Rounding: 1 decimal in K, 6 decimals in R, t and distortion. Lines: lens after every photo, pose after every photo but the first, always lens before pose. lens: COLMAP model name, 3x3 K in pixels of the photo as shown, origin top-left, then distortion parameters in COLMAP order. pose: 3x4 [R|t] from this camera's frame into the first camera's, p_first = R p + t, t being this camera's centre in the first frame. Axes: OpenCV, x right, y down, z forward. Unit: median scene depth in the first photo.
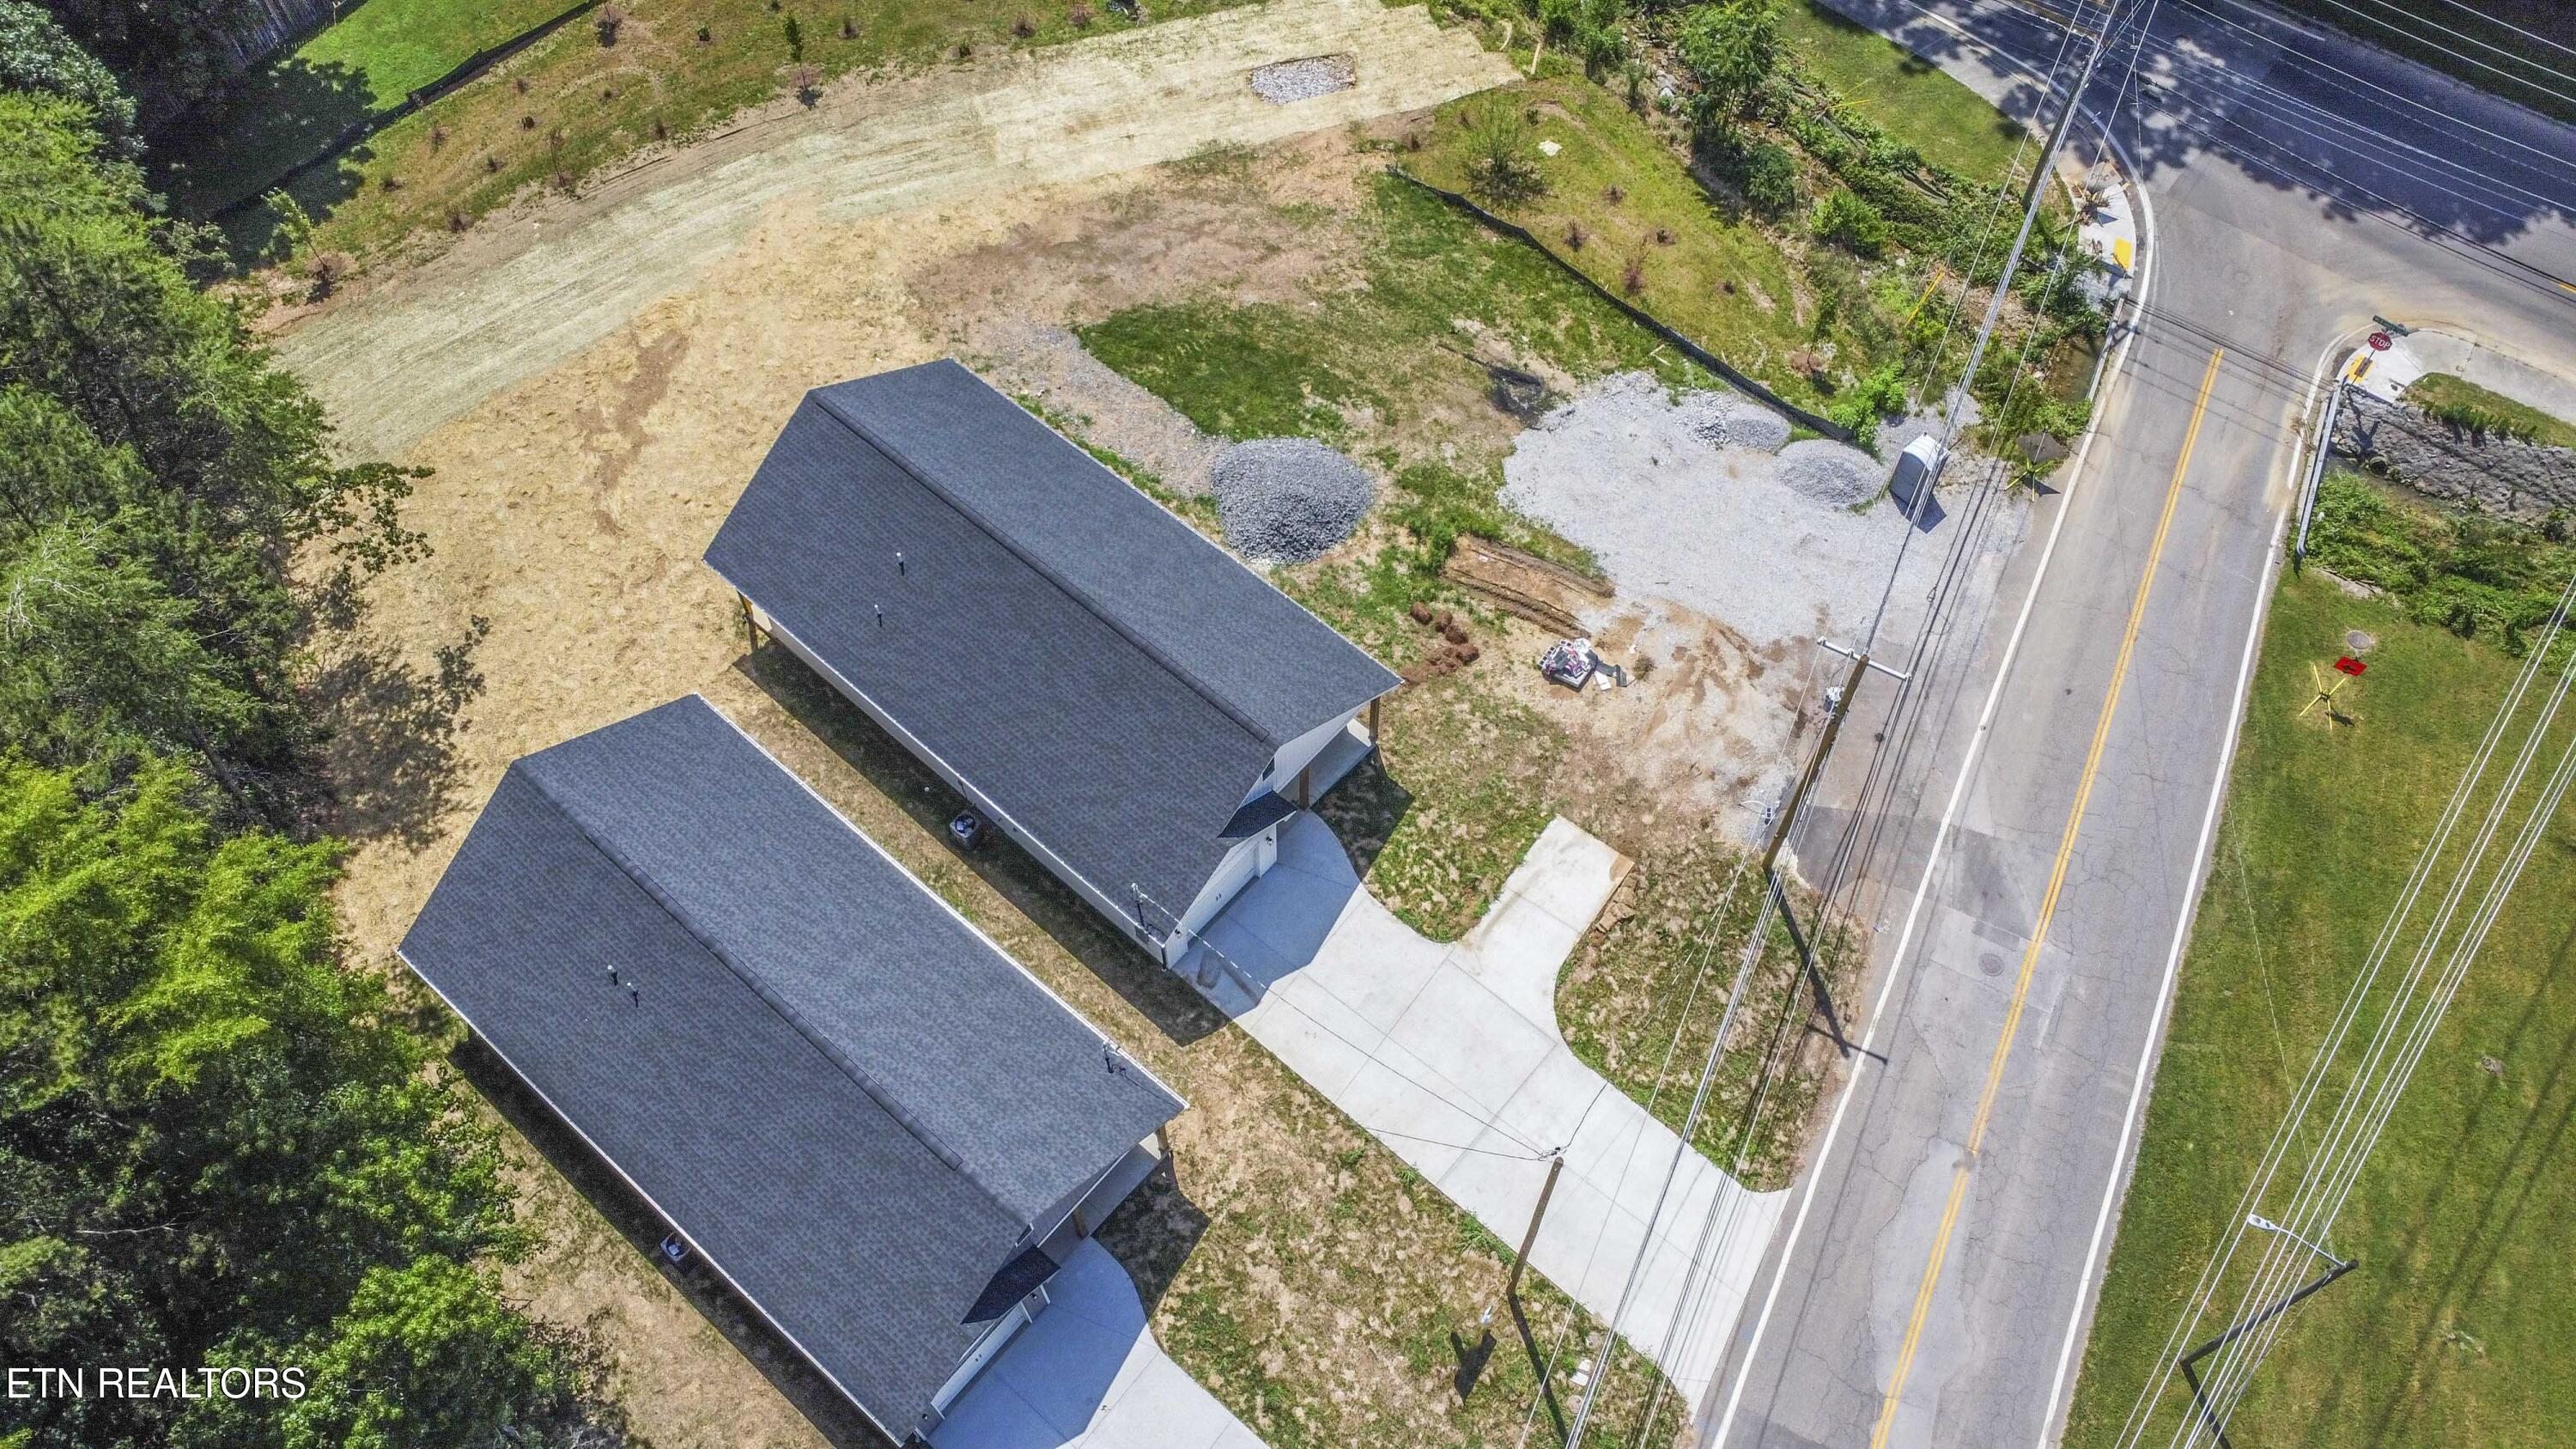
lens RADIAL K [[1939.2, 0, 1288.0], [0, 1939.2, 724.5], [0, 0, 1]] dist [-0.273325, 0.590952]
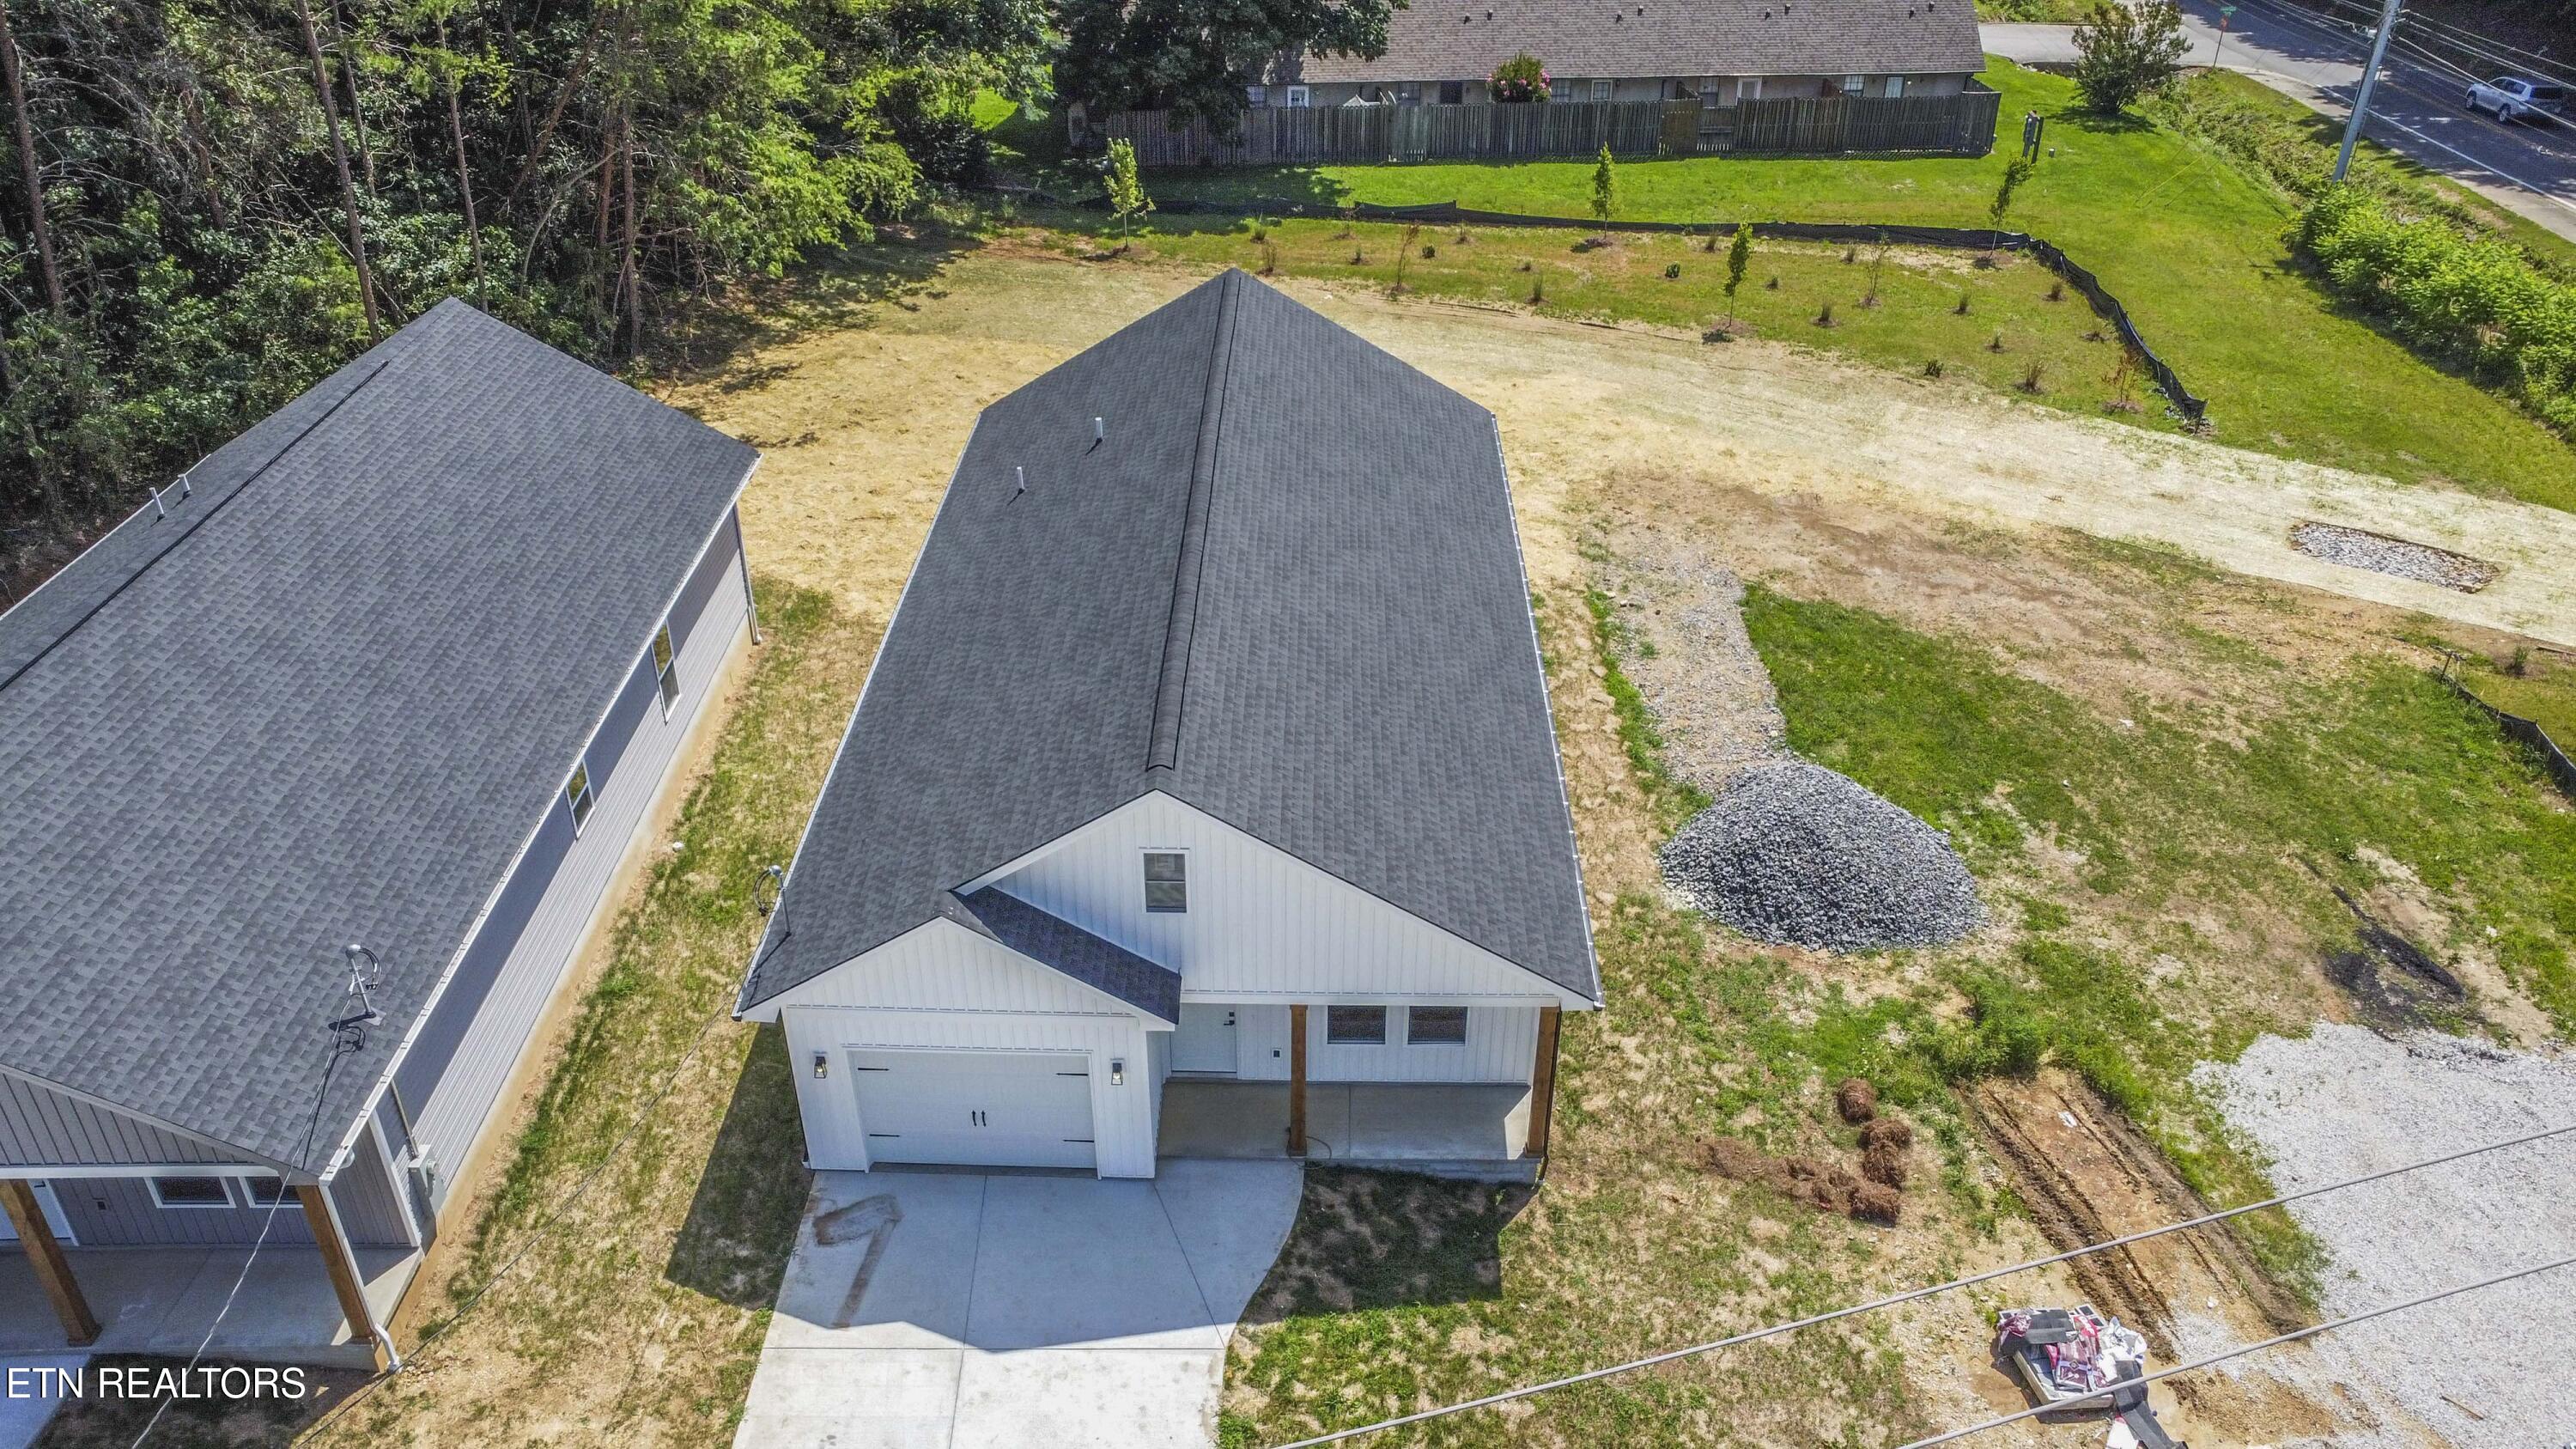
lens RADIAL K [[1966.2, 0, 1293.7], [0, 1966.2, 645.5], [0, 0, 1]] dist [-0.145421, 0.258673]
pose [[0.645366, 0.374840, -0.665581, 0.255501], [-0.657103, 0.716722, -0.233504, 0.061877], [0.389510, 0.588051, 0.708857, 0.574267]]
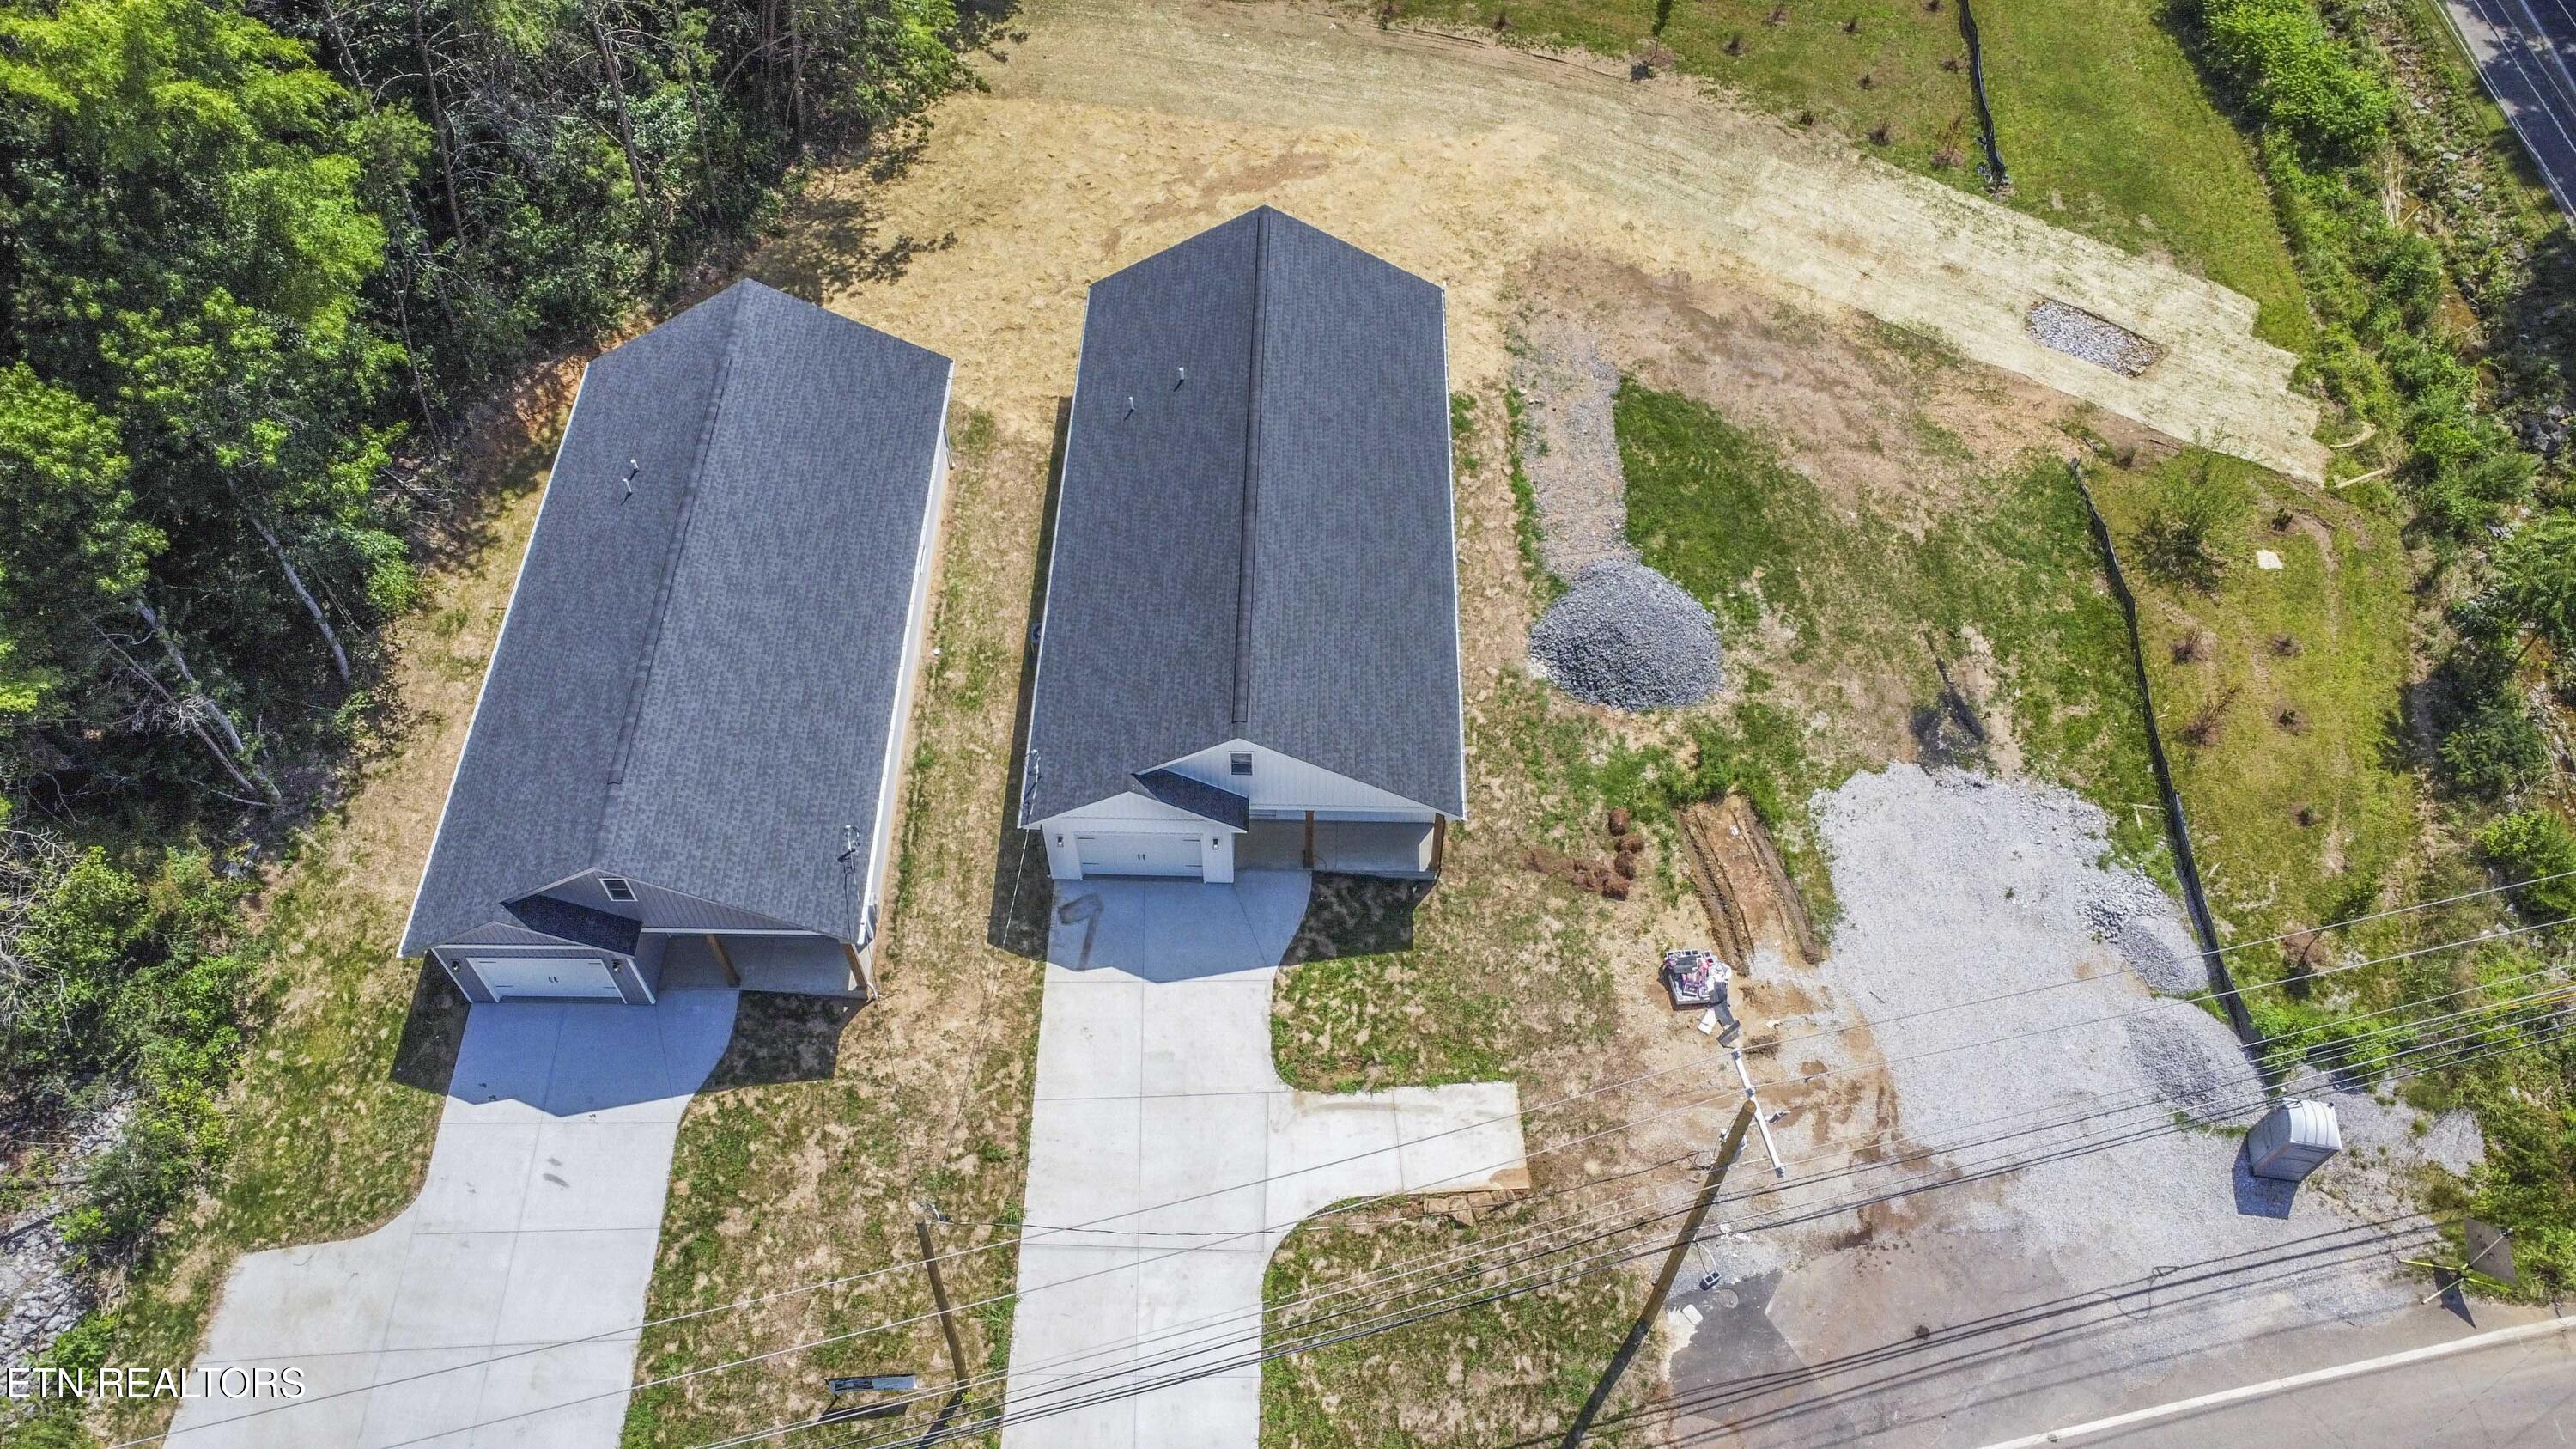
lens RADIAL K [[1938.0, 0, 1288.0], [0, 1938.0, 724.5], [0, 0, 1]] dist [-0.193672, 0.319653]
pose [[0.642567, 0.617790, -0.453258, 0.336005], [-0.657068, 0.748581, 0.088814, -0.070876], [0.394169, 0.240752, 0.886944, 0.208080]]
